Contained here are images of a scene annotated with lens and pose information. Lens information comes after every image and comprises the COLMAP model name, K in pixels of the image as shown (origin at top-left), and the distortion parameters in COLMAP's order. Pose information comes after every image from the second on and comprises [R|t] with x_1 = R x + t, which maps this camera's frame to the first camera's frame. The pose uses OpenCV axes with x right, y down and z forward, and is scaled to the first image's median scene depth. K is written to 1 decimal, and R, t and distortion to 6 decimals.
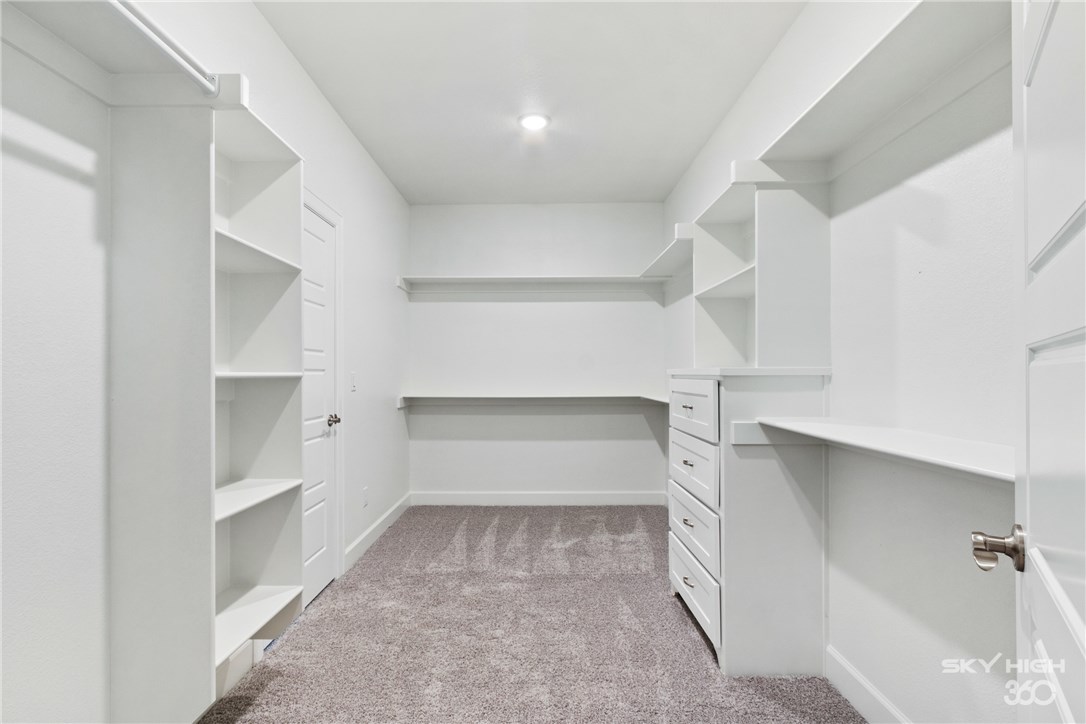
lens RADIAL K [[497.3, 0, 542.2], [0, 497.3, 369.9], [0, 0, 1]] dist [0.006611, -0.003474]
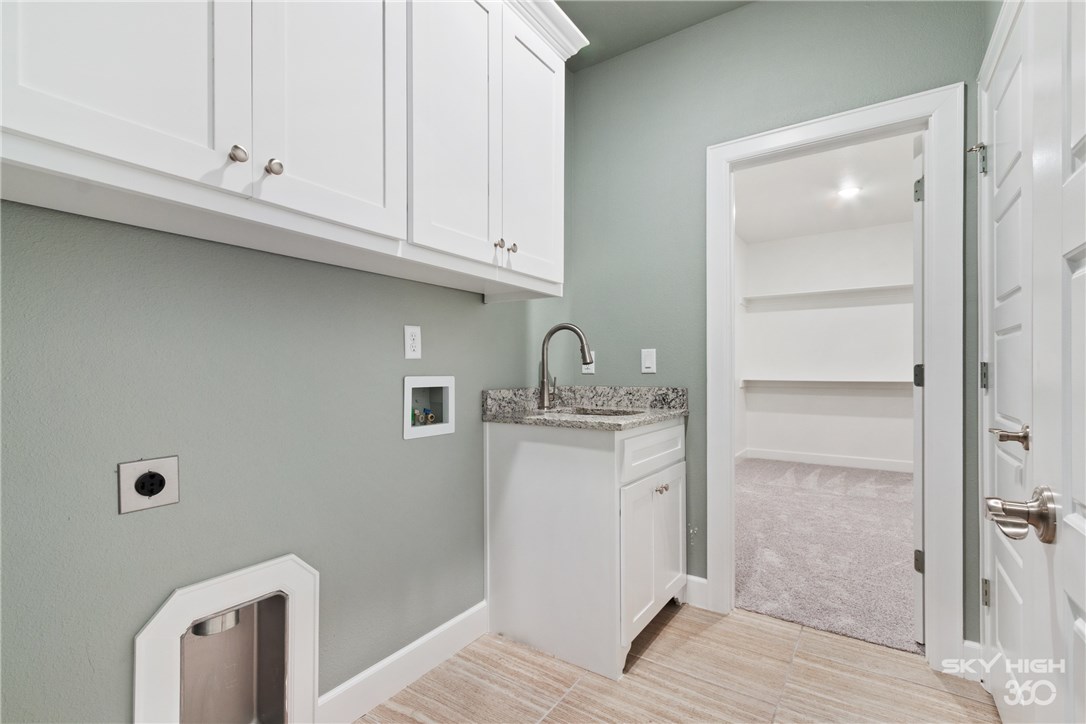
lens RADIAL K [[497.3, 0, 519.7], [0, 497.3, 366.8], [0, 0, 1]] dist [0.006611, -0.003474]
pose [[0.807737, 0.000992, -0.589542, 0.058375], [0.000946, 0.999995, 0.002978, 0.014368], [0.589542, -0.002963, 0.807732, -0.663250]]
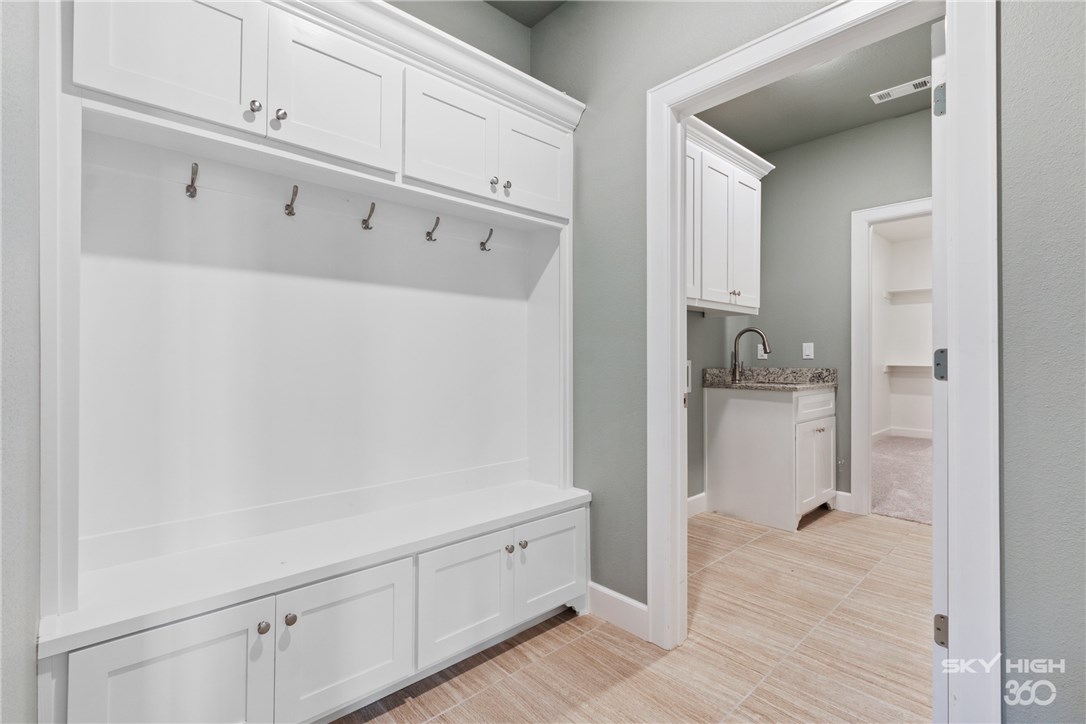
lens RADIAL K [[497.3, 0, 523.9], [0, 497.3, 353.4], [0, 0, 1]] dist [0.006611, -0.003474]
pose [[0.658898, 0.003813, -0.752223, 0.193684], [0.000502, 0.999985, 0.005509, 0.007146], [0.752232, -0.004007, 0.658886, -1.152500]]
